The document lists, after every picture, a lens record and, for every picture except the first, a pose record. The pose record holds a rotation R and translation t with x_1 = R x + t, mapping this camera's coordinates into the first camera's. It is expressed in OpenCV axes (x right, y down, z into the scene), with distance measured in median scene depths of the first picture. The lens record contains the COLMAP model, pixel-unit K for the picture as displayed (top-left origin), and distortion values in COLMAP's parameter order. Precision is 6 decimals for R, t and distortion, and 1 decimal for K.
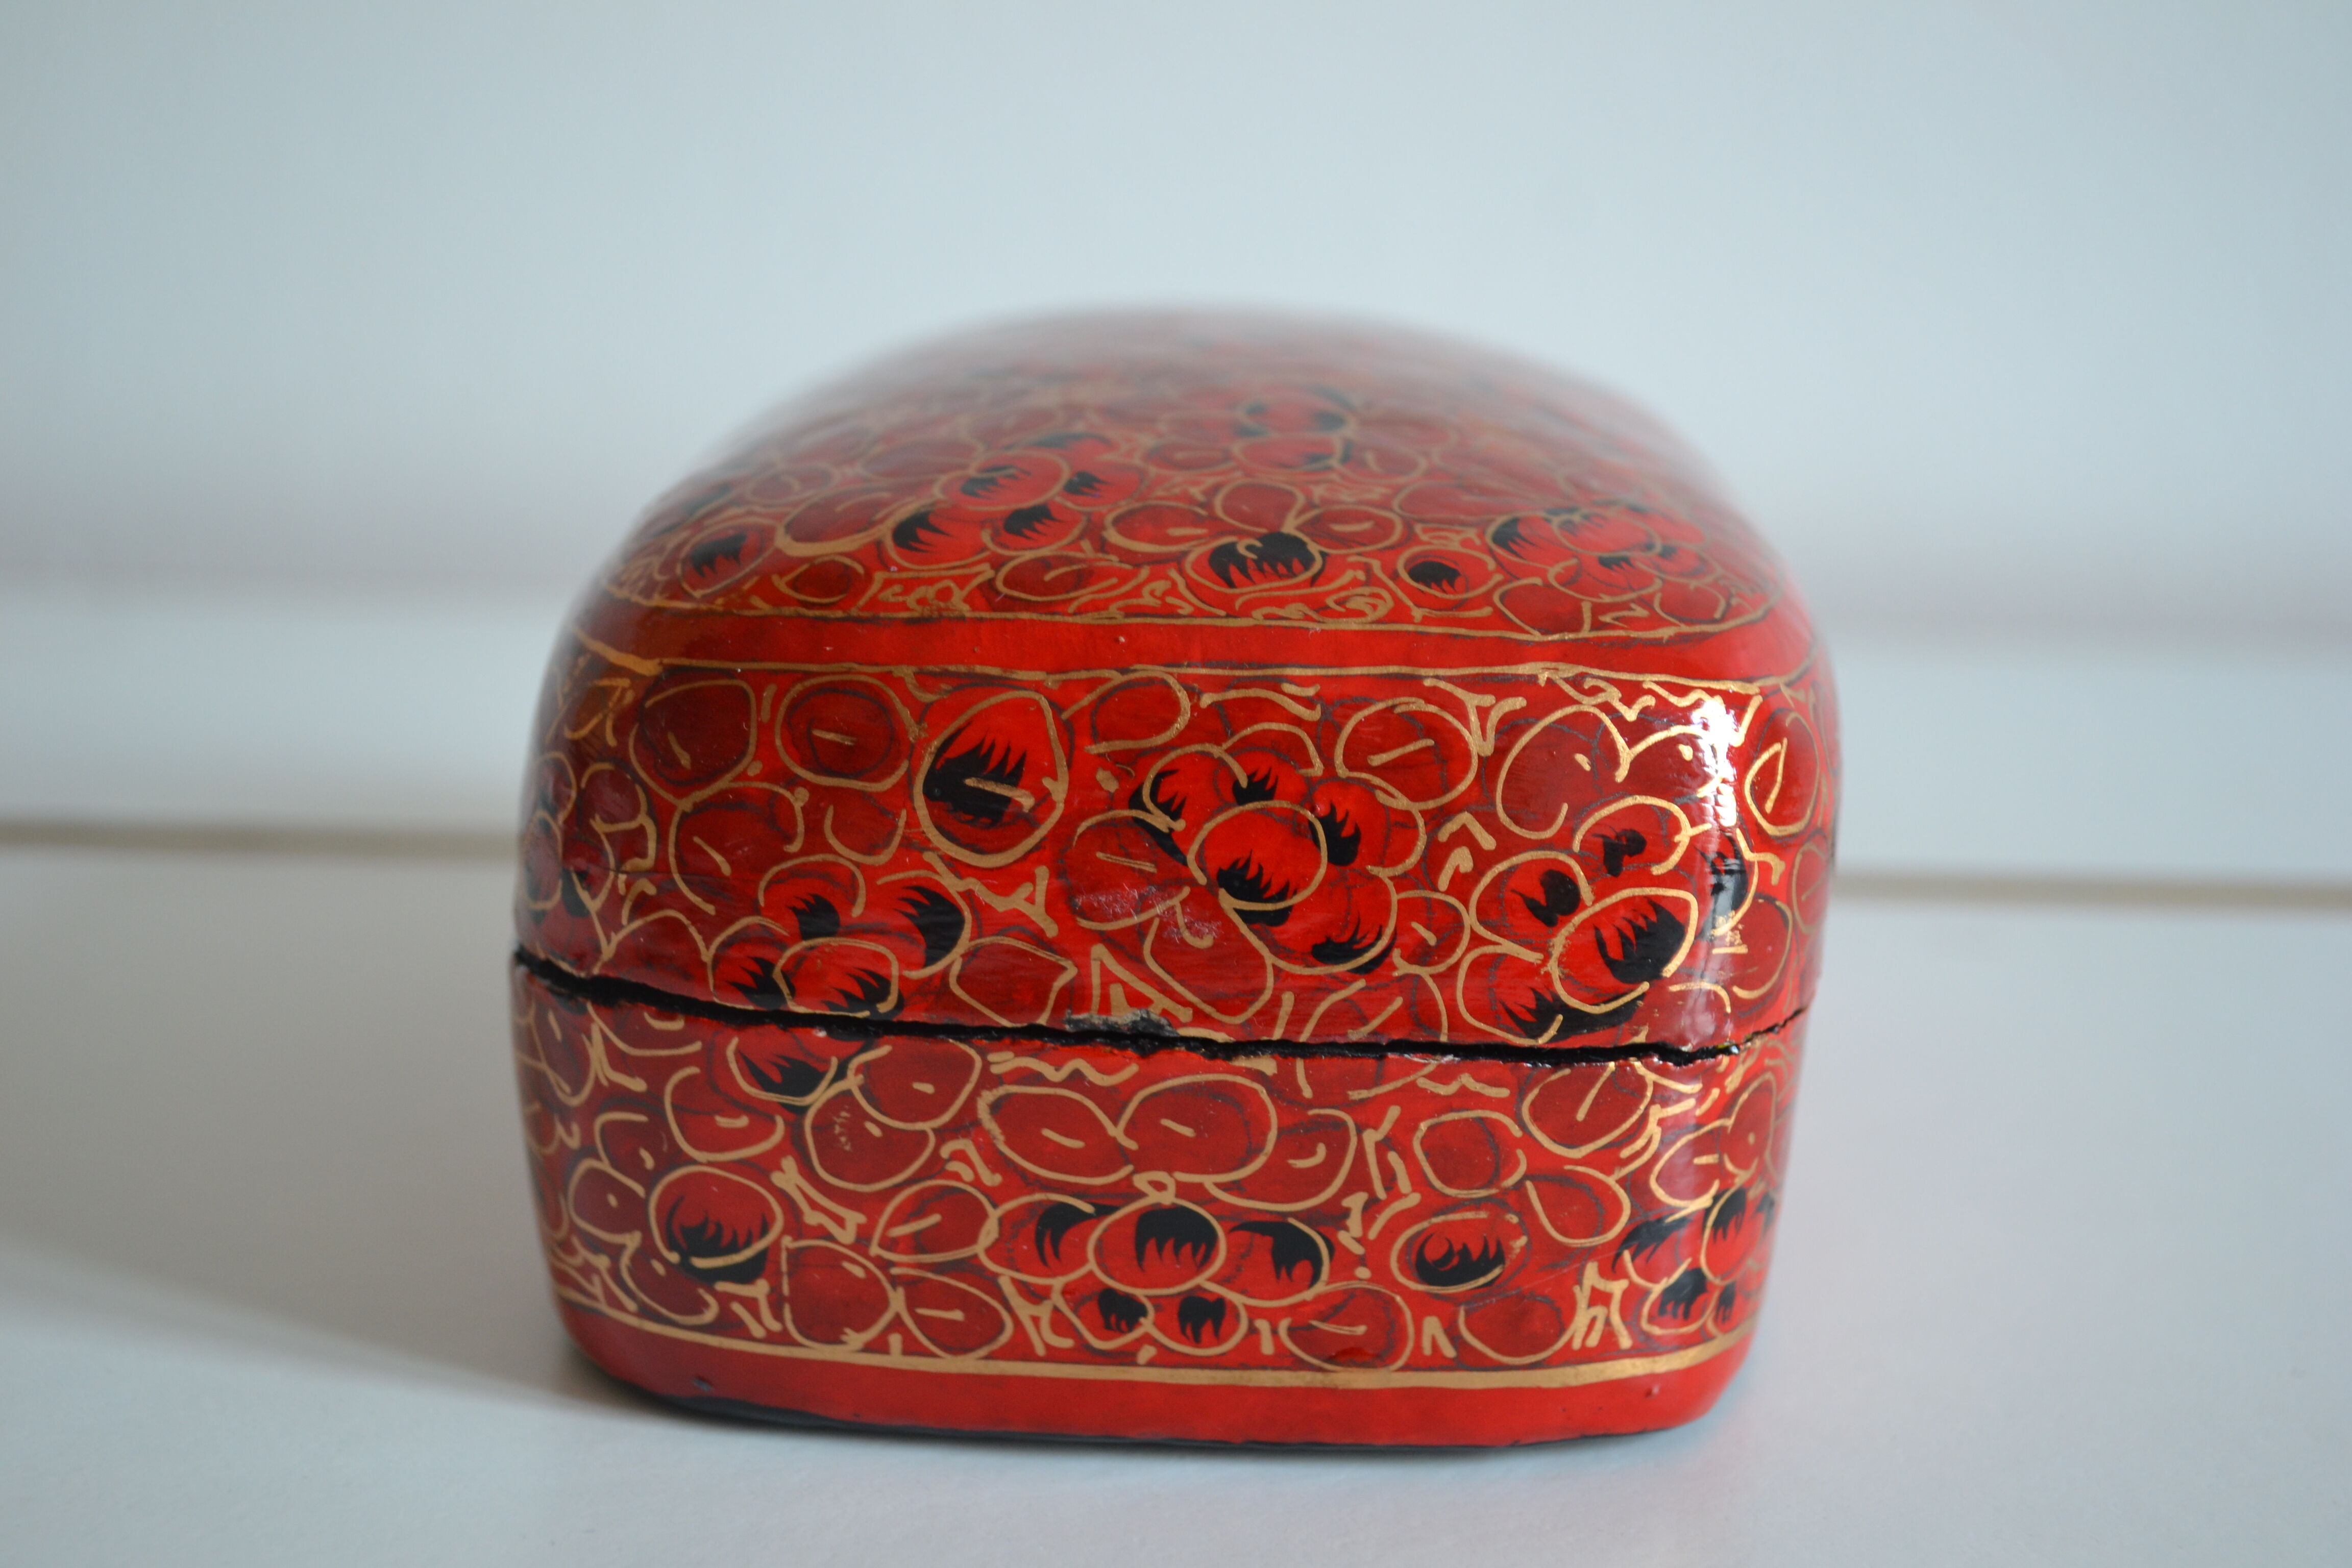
lens RADIAL K [[3102.9, 0, 1176.0], [0, 3102.9, 784.0], [0, 0, 1]] dist [-0.024290, -0.108660]
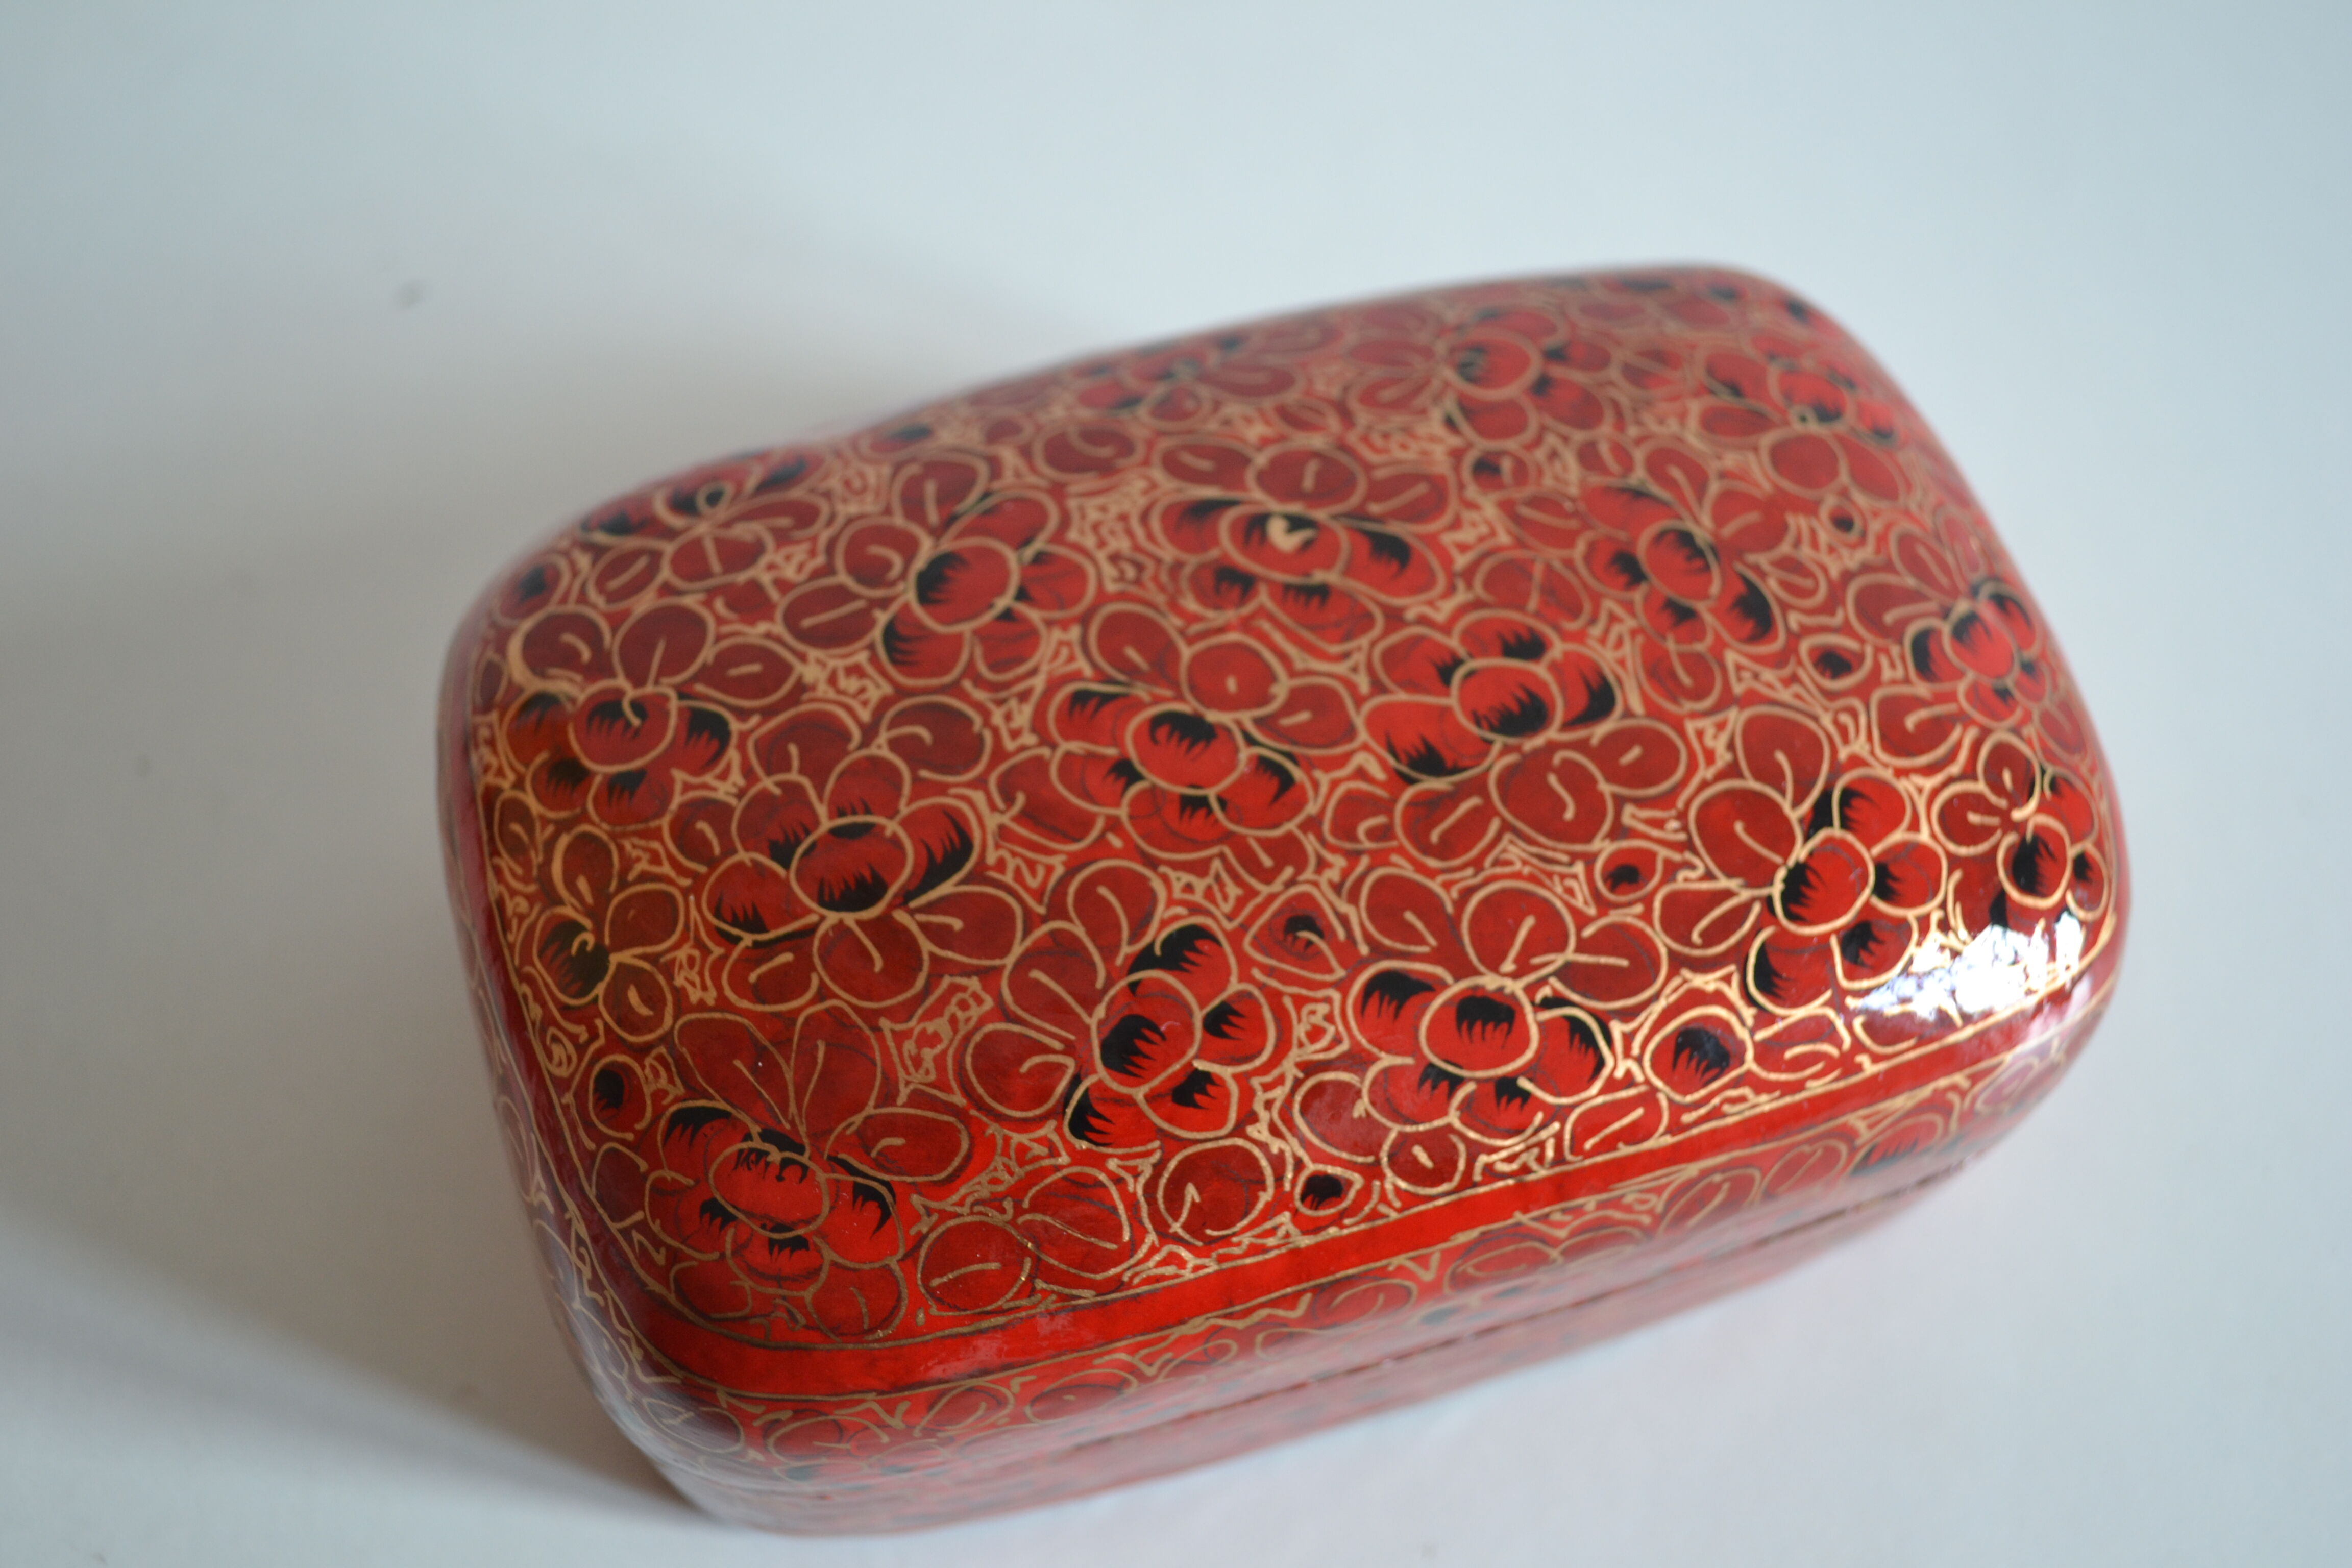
lens RADIAL K [[2514.9, 0, 1176.0], [0, 2514.9, 784.0], [0, 0, 1]] dist [-0.066778, 0.000954]
pose [[0.360637, 0.812984, -0.457162, 0.503846], [-0.269395, 0.560049, 0.783436, -0.940165], [0.892954, -0.159379, 0.420989, 0.812163]]
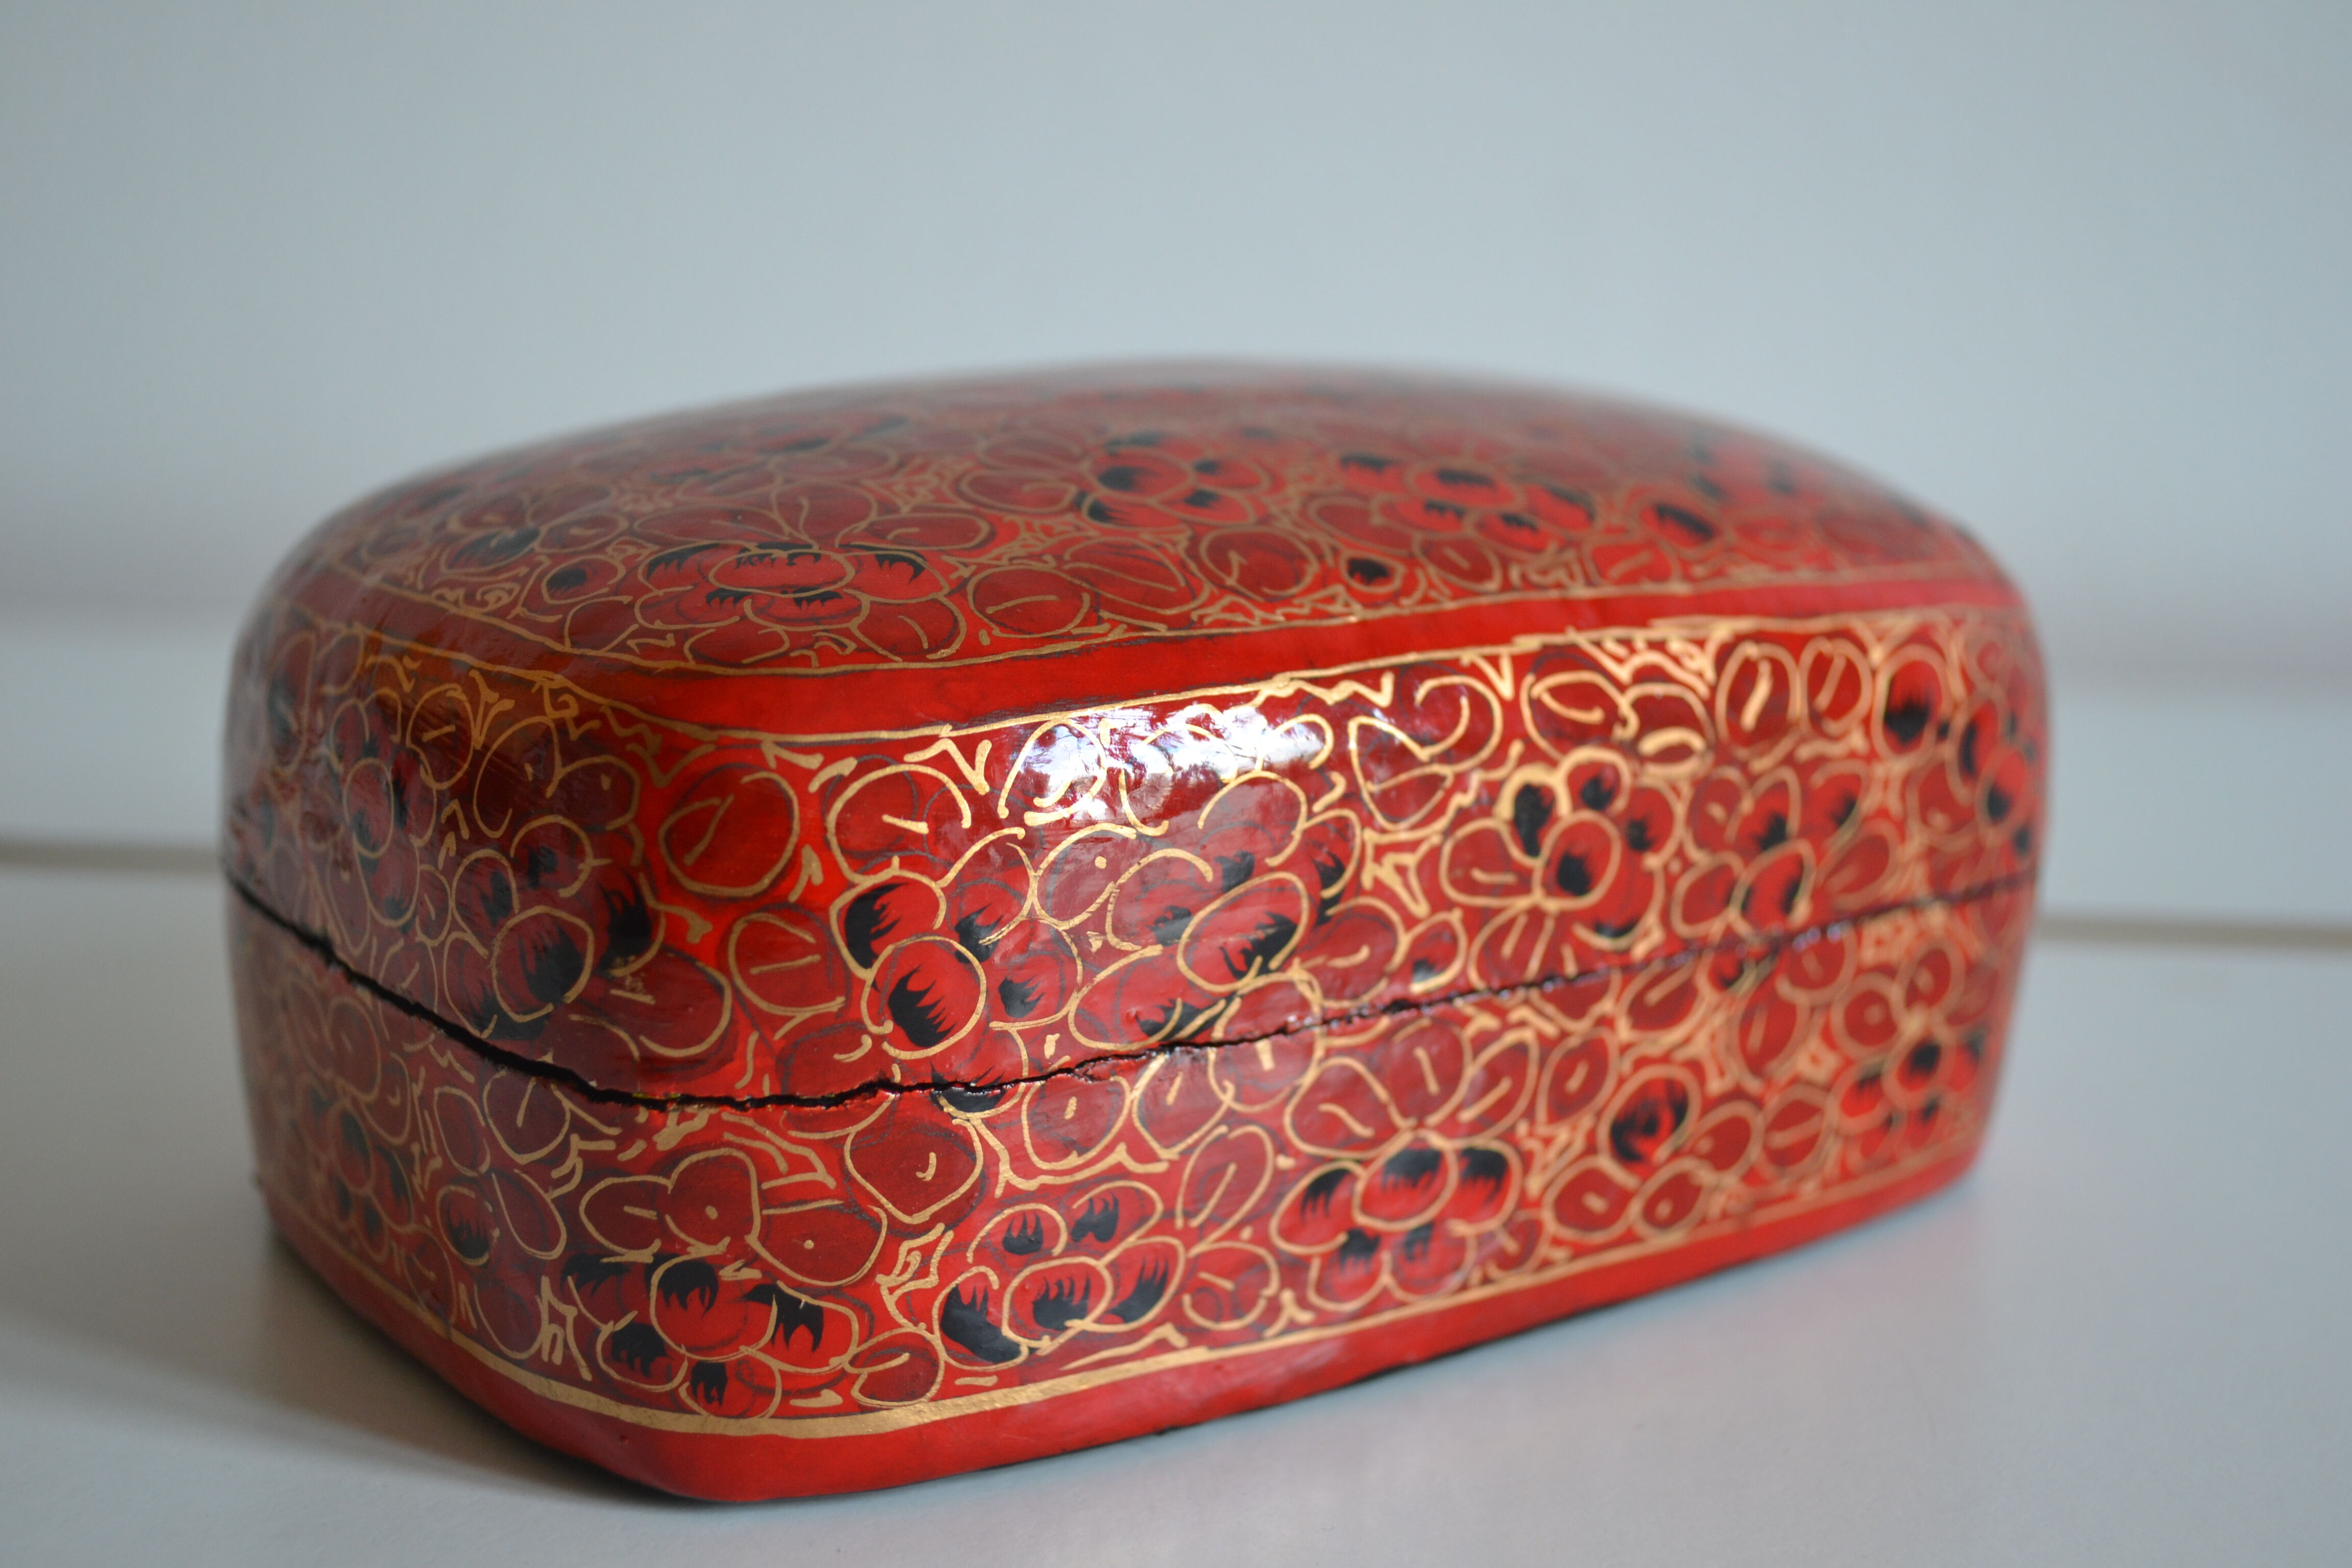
lens RADIAL K [[3102.9, 0, 1176.0], [0, 3102.9, 784.0], [0, 0, 1]] dist [-0.024290, -0.108660]
pose [[0.624713, 0.162786, -0.763698, 1.011686], [-0.191097, 0.980160, 0.052607, -0.094426], [0.757110, 0.113077, 0.643427, 0.498674]]
